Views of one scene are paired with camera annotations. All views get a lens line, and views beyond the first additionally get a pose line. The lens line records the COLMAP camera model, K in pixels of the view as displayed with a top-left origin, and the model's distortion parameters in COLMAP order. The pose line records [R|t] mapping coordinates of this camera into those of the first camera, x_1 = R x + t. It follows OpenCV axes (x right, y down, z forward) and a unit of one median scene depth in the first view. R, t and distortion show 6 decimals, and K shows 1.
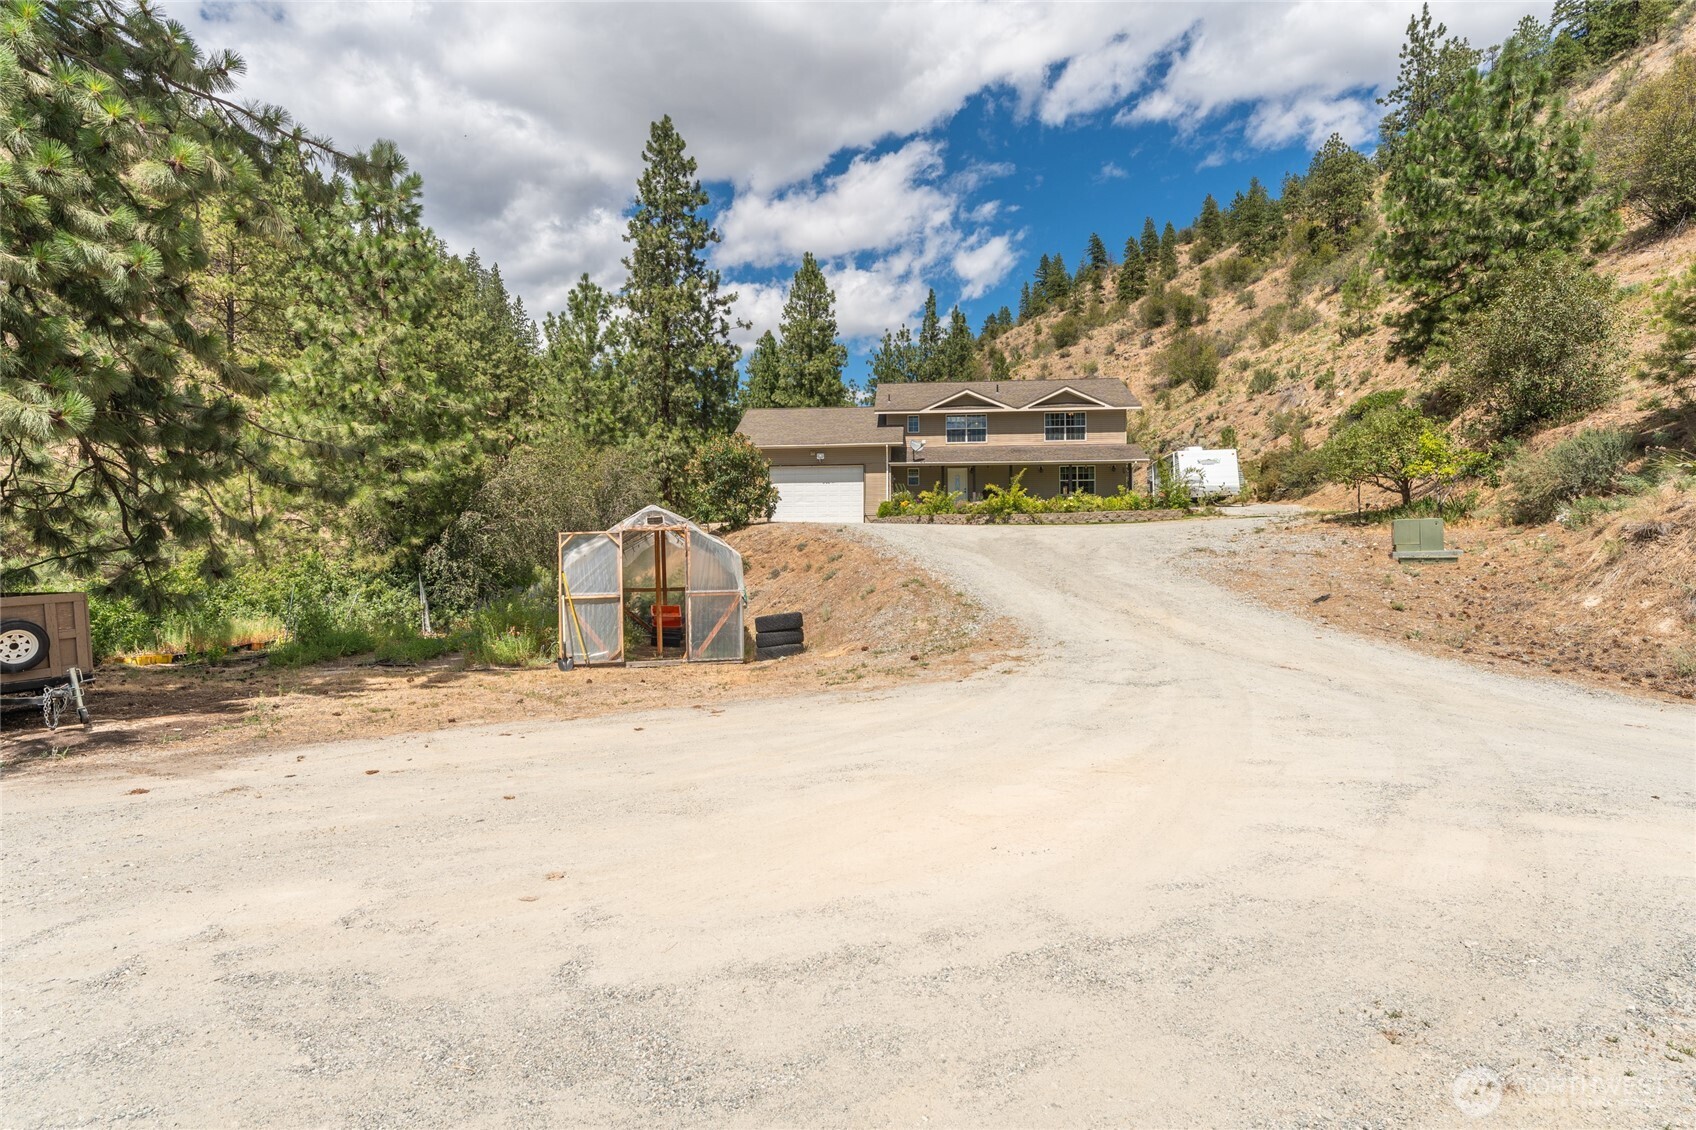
lens RADIAL K [[825.6, 0, 849.1], [0, 825.6, 572.6], [0, 0, 1]] dist [0.003043, 0.000064]
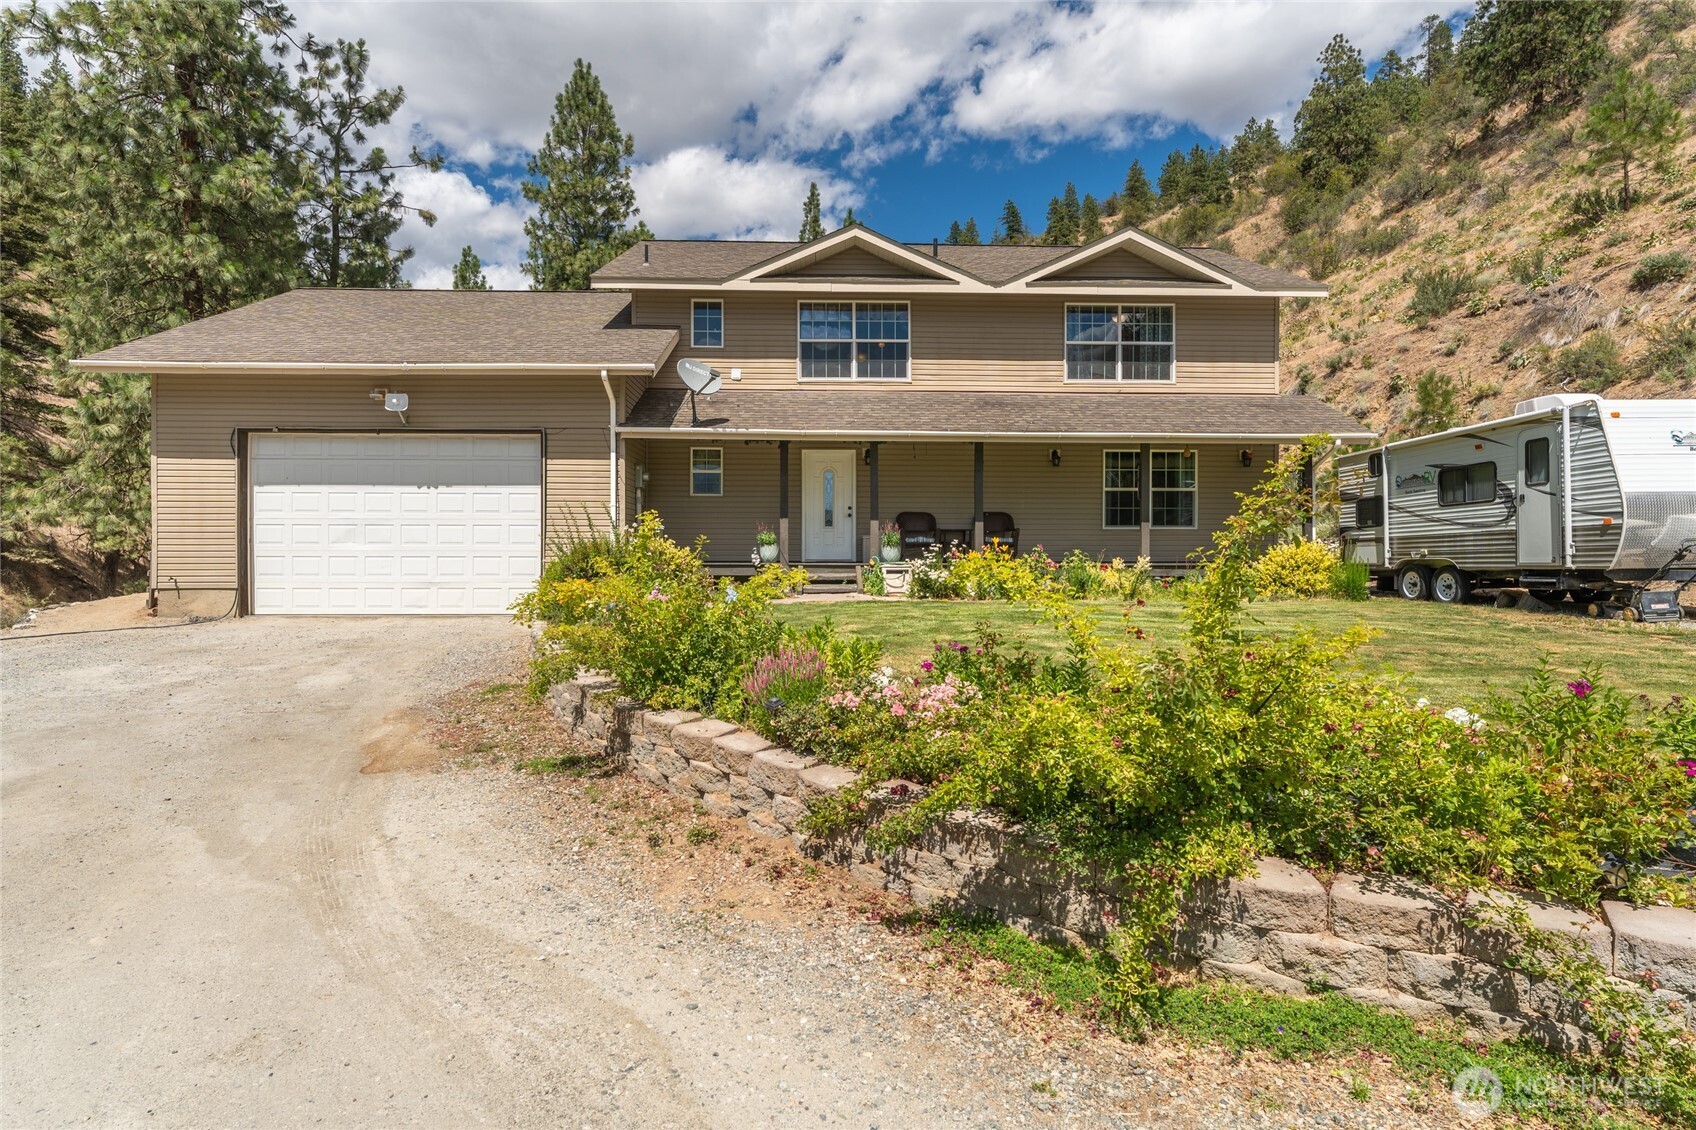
lens RADIAL K [[861.0, 0, 848.6], [0, 861.0, 561.4], [0, 0, 1]] dist [0.000396, 0.000364]
pose [[0.992965, 0.005132, 0.118294, 0.095903], [-0.004495, 0.999974, -0.005657, -0.076179], [-0.118320, 0.005085, 0.992963, 0.629750]]
